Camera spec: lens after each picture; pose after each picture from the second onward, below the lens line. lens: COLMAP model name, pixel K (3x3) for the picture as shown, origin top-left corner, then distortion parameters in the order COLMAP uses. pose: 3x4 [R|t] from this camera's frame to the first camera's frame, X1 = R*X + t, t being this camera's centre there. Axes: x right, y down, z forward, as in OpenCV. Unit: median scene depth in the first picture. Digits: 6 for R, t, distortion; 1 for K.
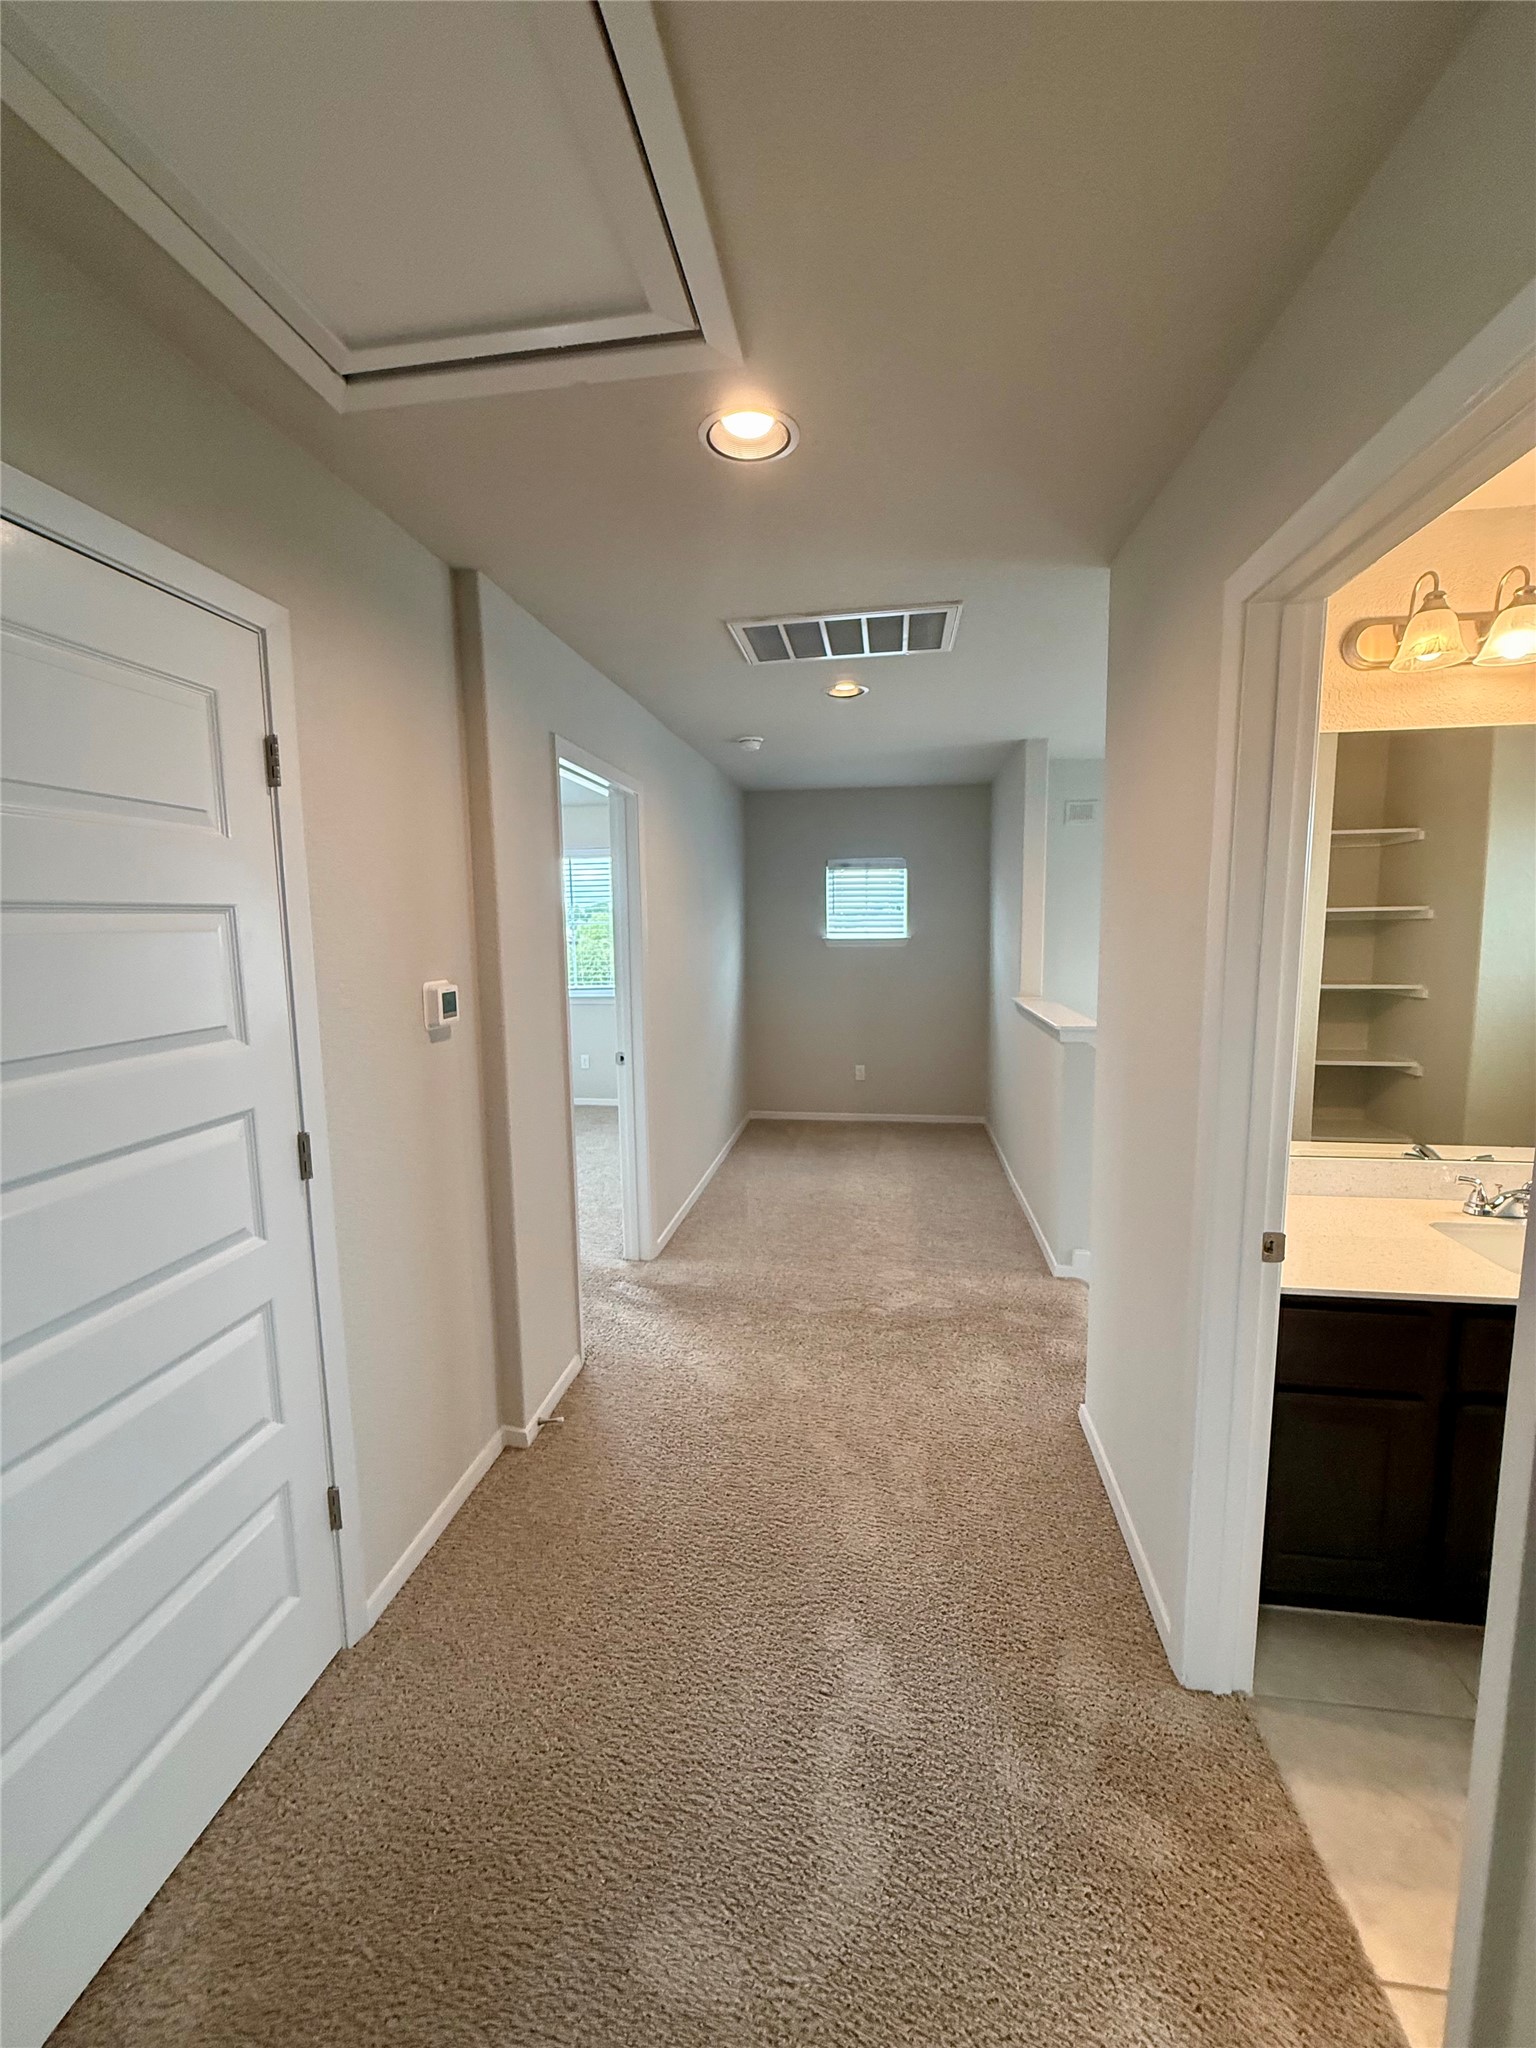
lens RADIAL K [[814.6, 0, 767.1], [0, 814.6, 1020.5], [0, 0, 1]] dist [-0.001109, -0.000112]
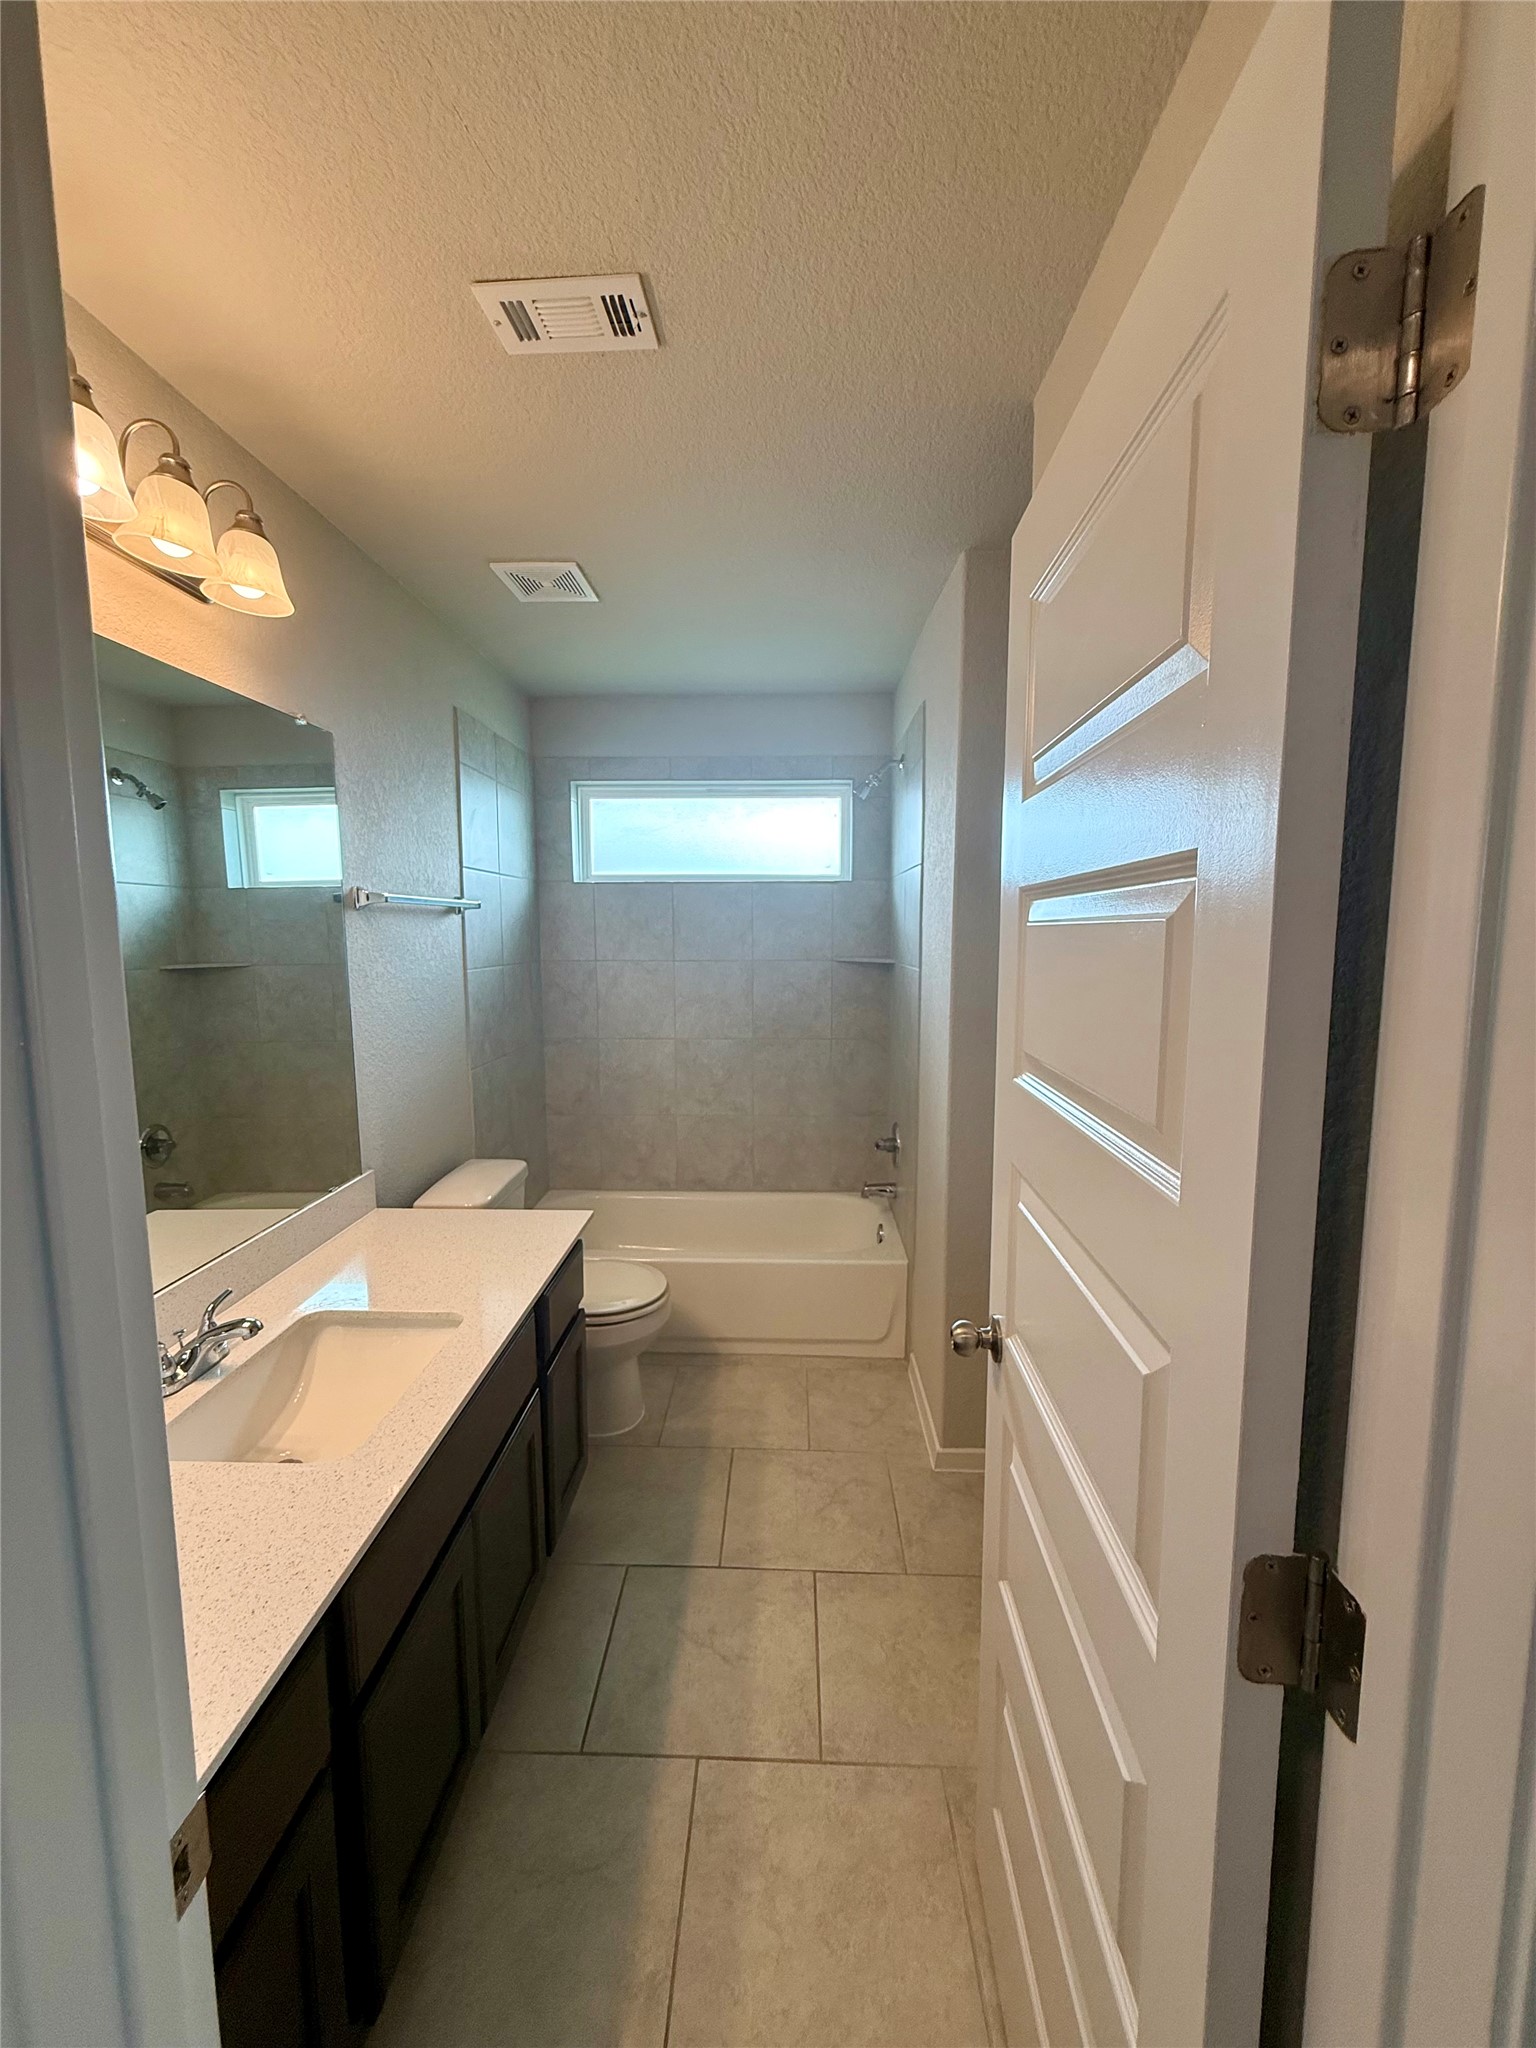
lens RADIAL K [[814.6, 0, 767.1], [0, 814.6, 1020.5], [0, 0, 1]] dist [-0.001109, -0.000112]
pose [[-0.114745, -0.097824, 0.988567, 0.149983], [0.124638, 0.985858, 0.112022, -0.044615], [-0.985545, 0.136067, -0.100930, 0.396716]]
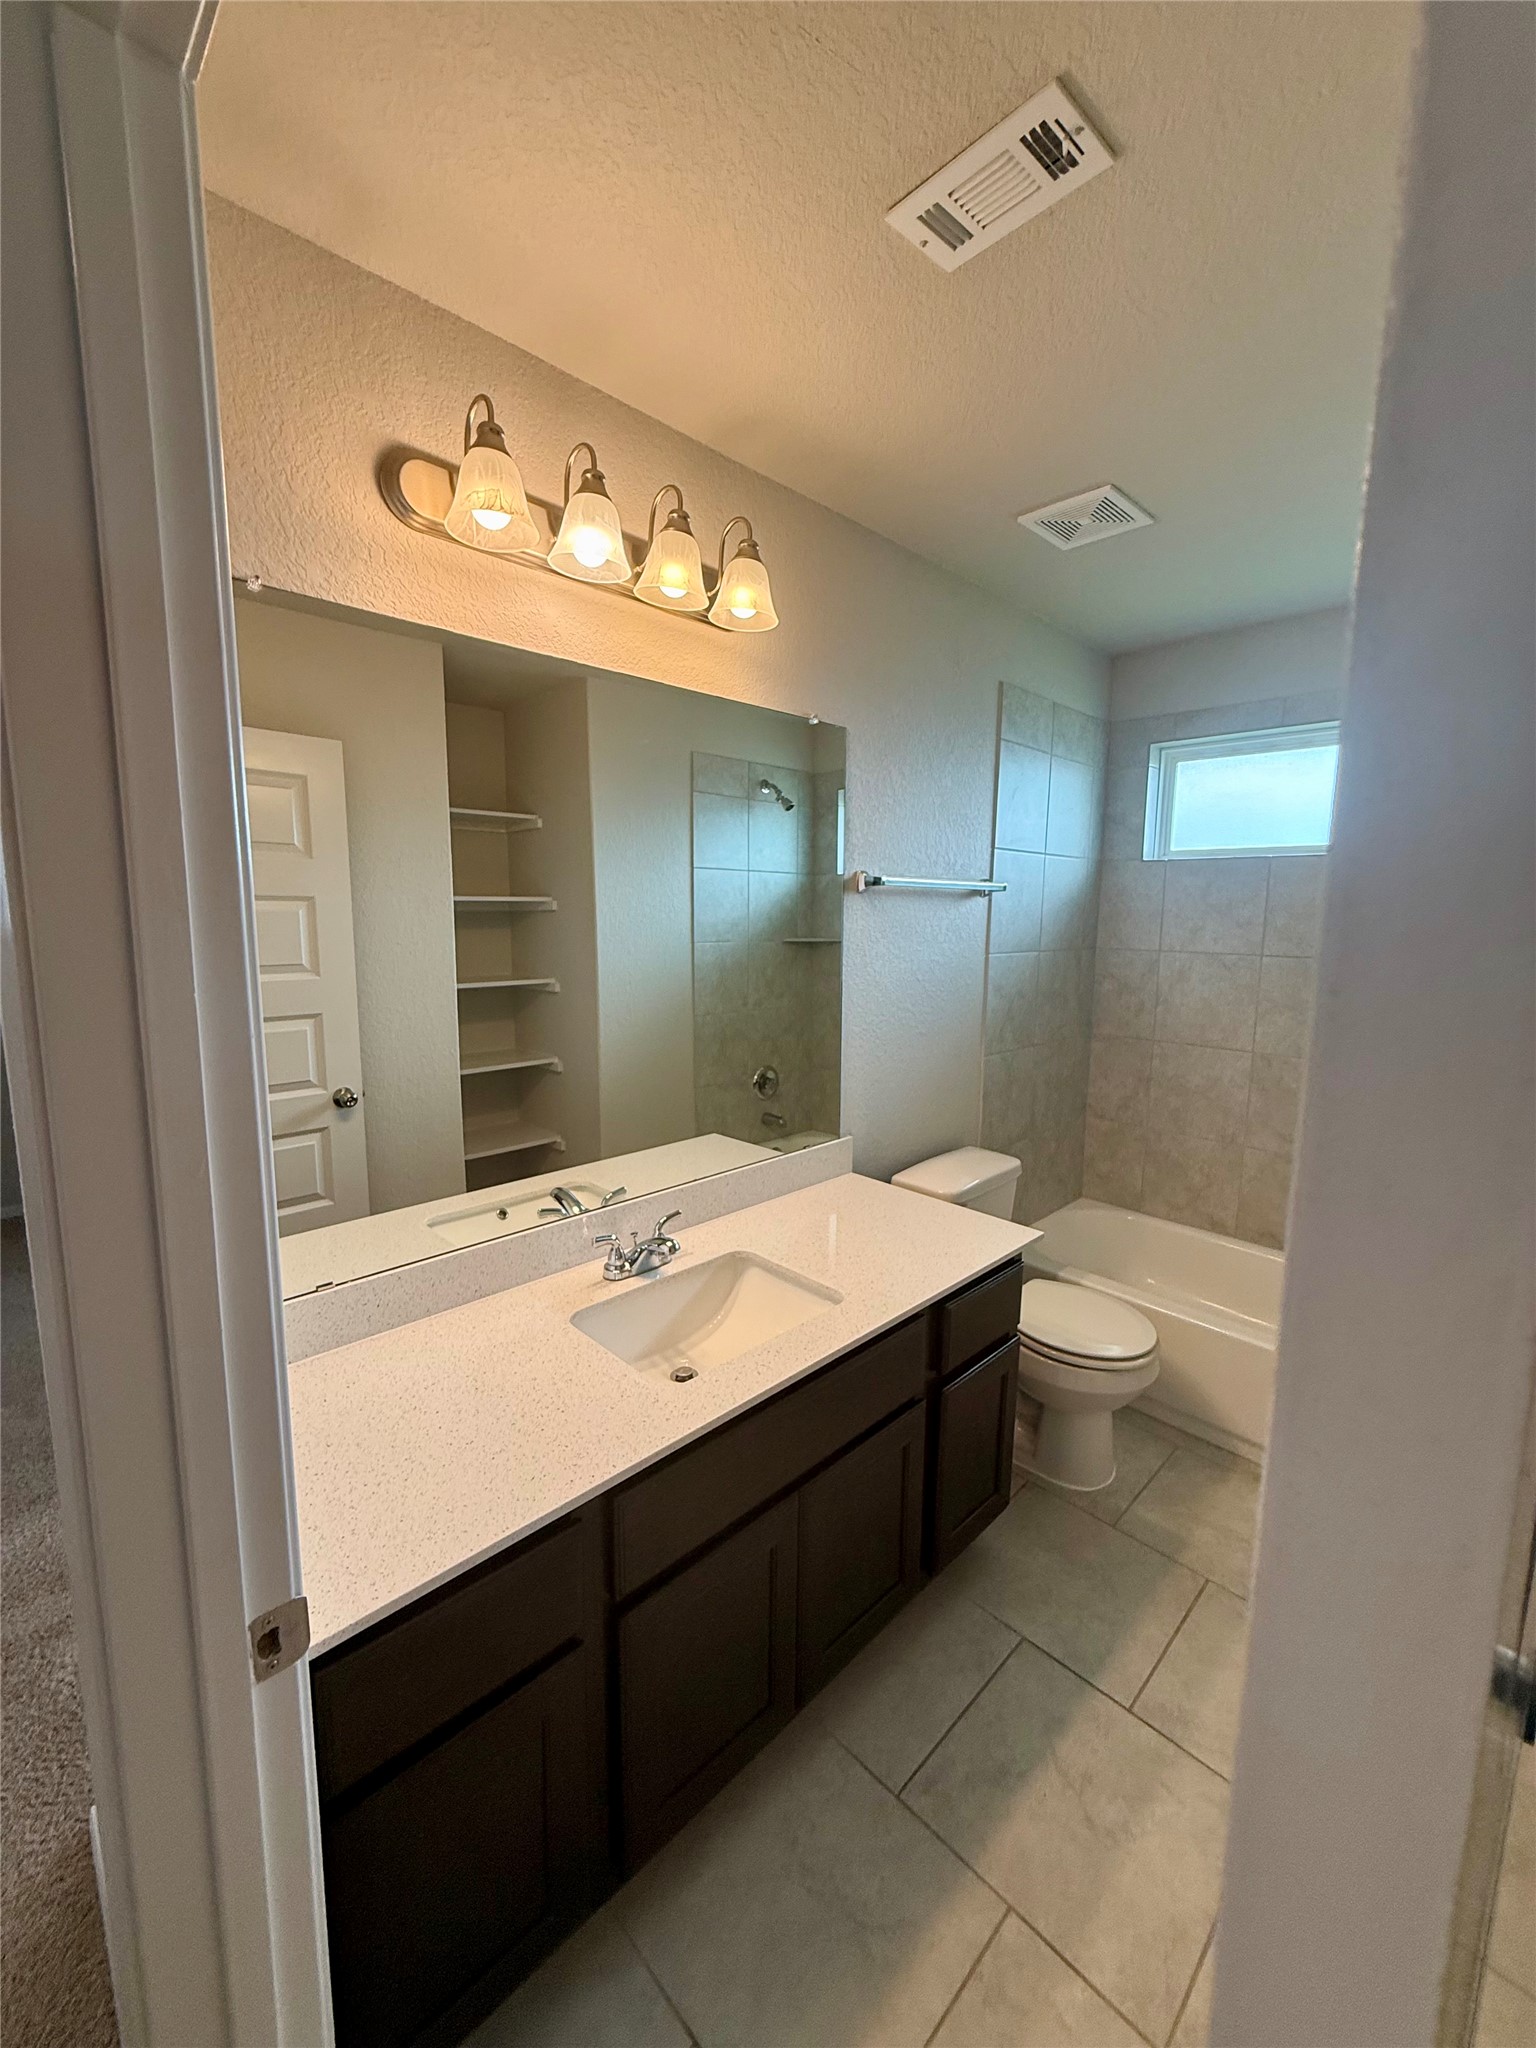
lens RADIAL K [[814.6, 0, 767.1], [0, 814.6, 1020.5], [0, 0, 1]] dist [-0.001109, -0.000112]
pose [[0.608533, -0.088835, 0.788540, 0.246393], [0.077703, 0.995609, 0.052198, -0.032528], [-0.789715, 0.029508, 0.612764, 0.268801]]
